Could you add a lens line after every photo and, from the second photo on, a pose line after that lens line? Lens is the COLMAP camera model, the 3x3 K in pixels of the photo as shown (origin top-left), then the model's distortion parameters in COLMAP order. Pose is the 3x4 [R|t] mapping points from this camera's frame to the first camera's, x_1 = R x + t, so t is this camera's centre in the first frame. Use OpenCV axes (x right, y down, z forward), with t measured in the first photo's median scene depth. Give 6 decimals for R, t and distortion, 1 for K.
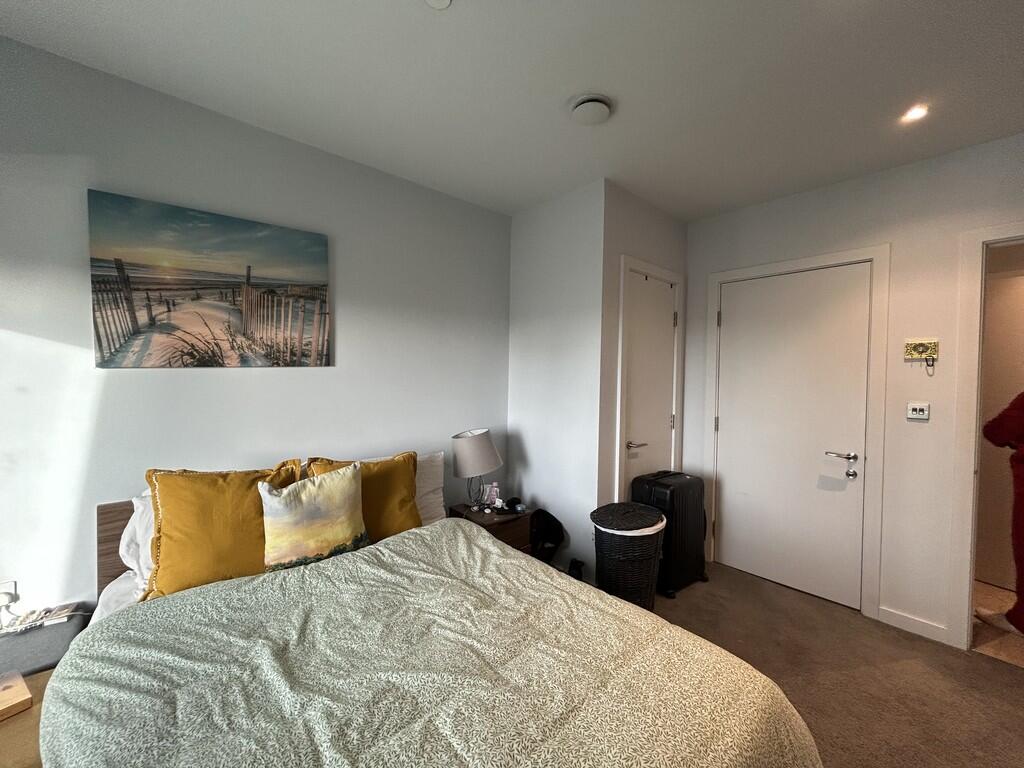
lens RADIAL K [[412.9, 0, 509.5], [0, 412.9, 379.7], [0, 0, 1]] dist [0.003135, 0.000335]
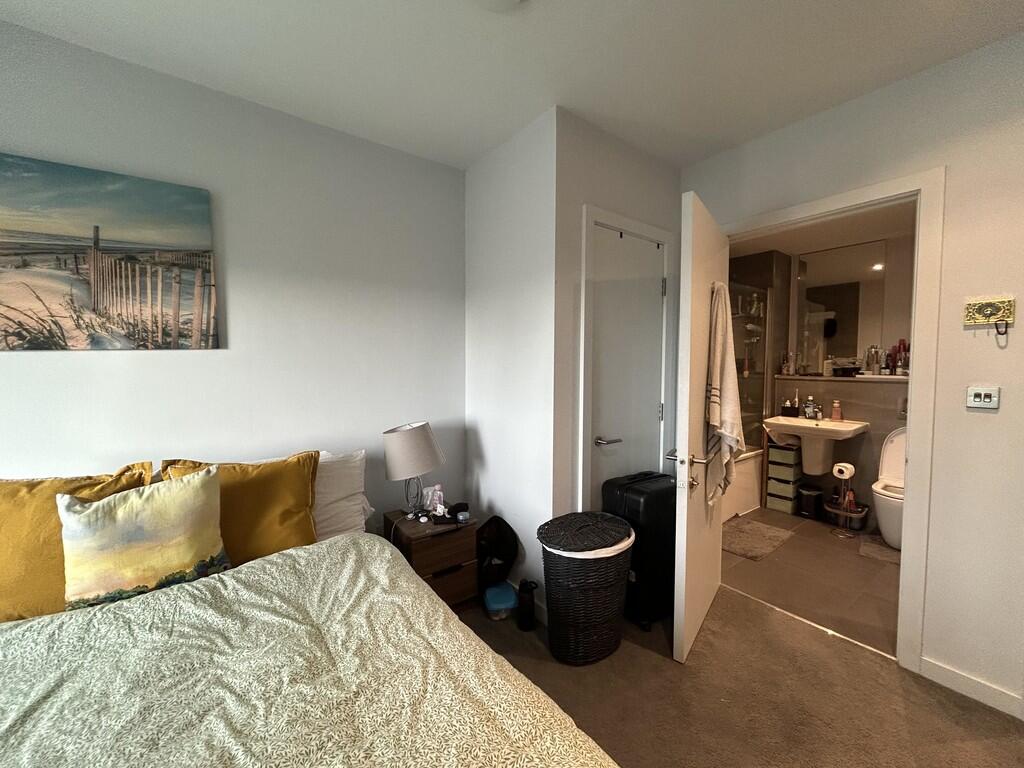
lens RADIAL K [[412.9, 0, 509.9], [0, 412.9, 379.8], [0, 0, 1]] dist [0.003135, 0.000335]
pose [[0.996680, -0.010100, -0.080795, 0.235832], [0.012459, 0.999509, 0.028758, 0.014724], [0.080465, -0.029669, 0.996316, 0.225871]]
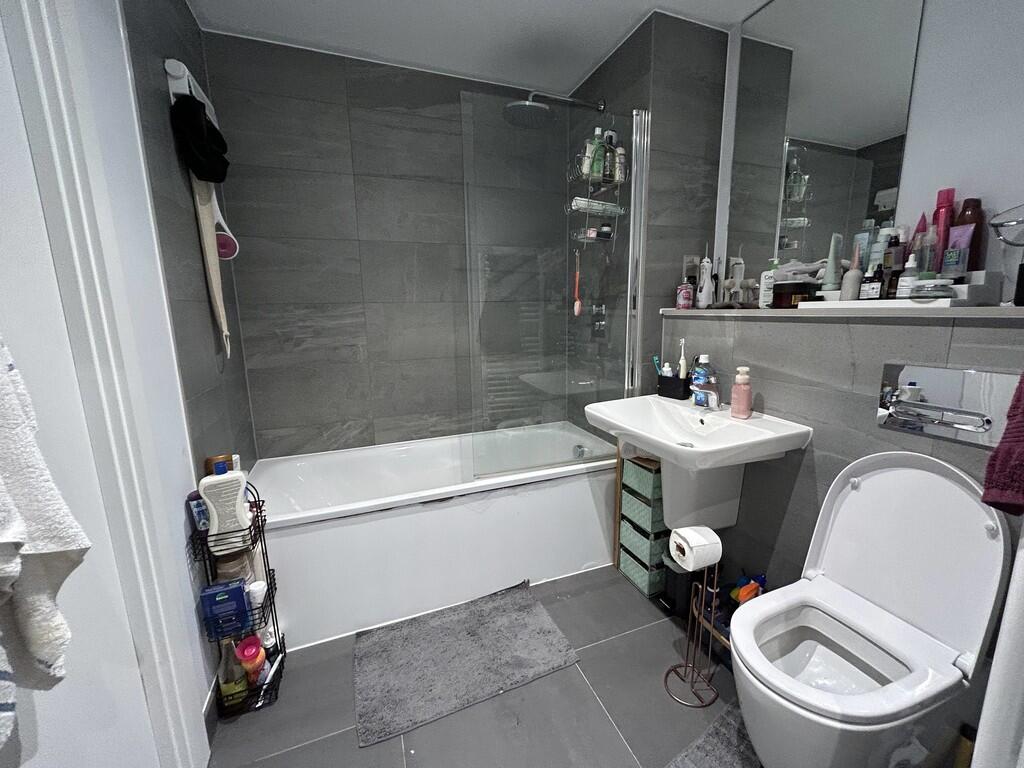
lens RADIAL K [[412.9, 0, 517.0], [0, 412.9, 380.1], [0, 0, 1]] dist [0.003135, 0.000335]
pose [[0.934474, 0.026483, -0.355045, 0.851518], [0.030540, 0.987592, 0.154045, 0.044653], [0.354719, -0.154794, 0.922070, 0.801968]]
